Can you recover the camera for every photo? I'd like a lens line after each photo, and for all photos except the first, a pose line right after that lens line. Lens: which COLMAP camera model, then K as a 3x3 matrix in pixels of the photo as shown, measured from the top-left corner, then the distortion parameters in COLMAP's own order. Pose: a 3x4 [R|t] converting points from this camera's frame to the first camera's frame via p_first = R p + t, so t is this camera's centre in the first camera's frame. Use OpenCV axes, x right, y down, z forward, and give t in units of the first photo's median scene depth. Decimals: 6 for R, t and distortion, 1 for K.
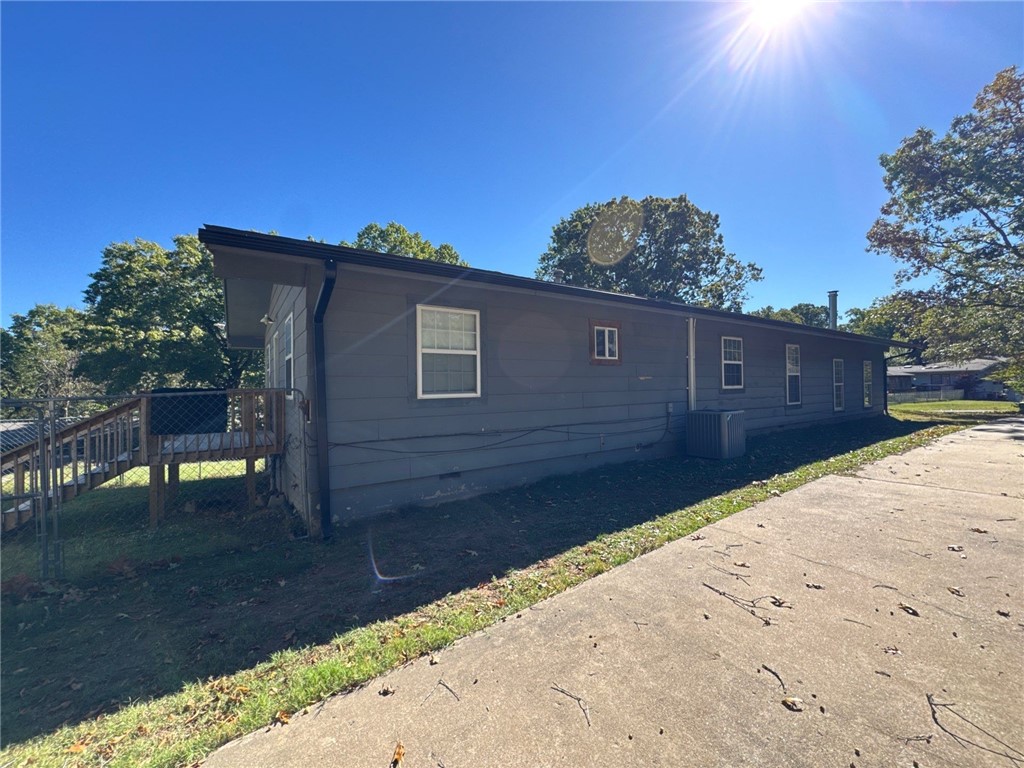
lens RADIAL K [[406.9, 0, 511.8], [0, 406.9, 380.8], [0, 0, 1]] dist [-0.004285, 0.000471]
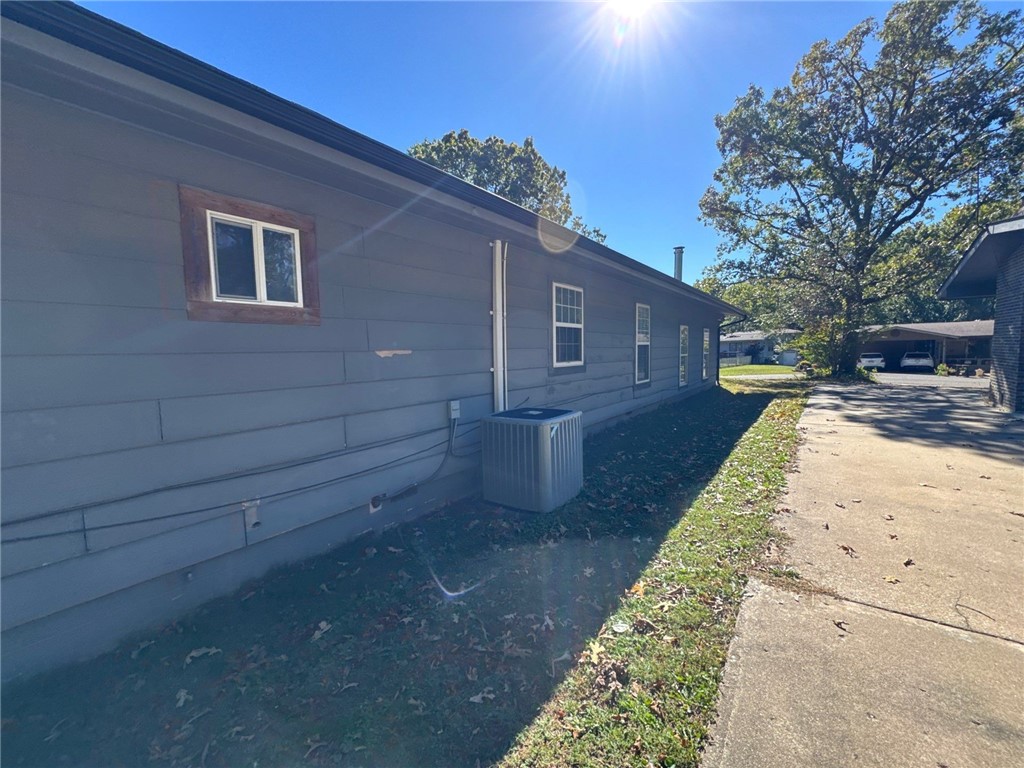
lens RADIAL K [[406.9, 0, 509.6], [0, 406.9, 385.3], [0, 0, 1]] dist [-0.004285, 0.000471]
pose [[0.947227, -0.034023, 0.318753, 0.113874], [0.006275, 0.996129, 0.087678, -0.003668], [-0.320502, -0.081051, 0.943774, 0.192195]]
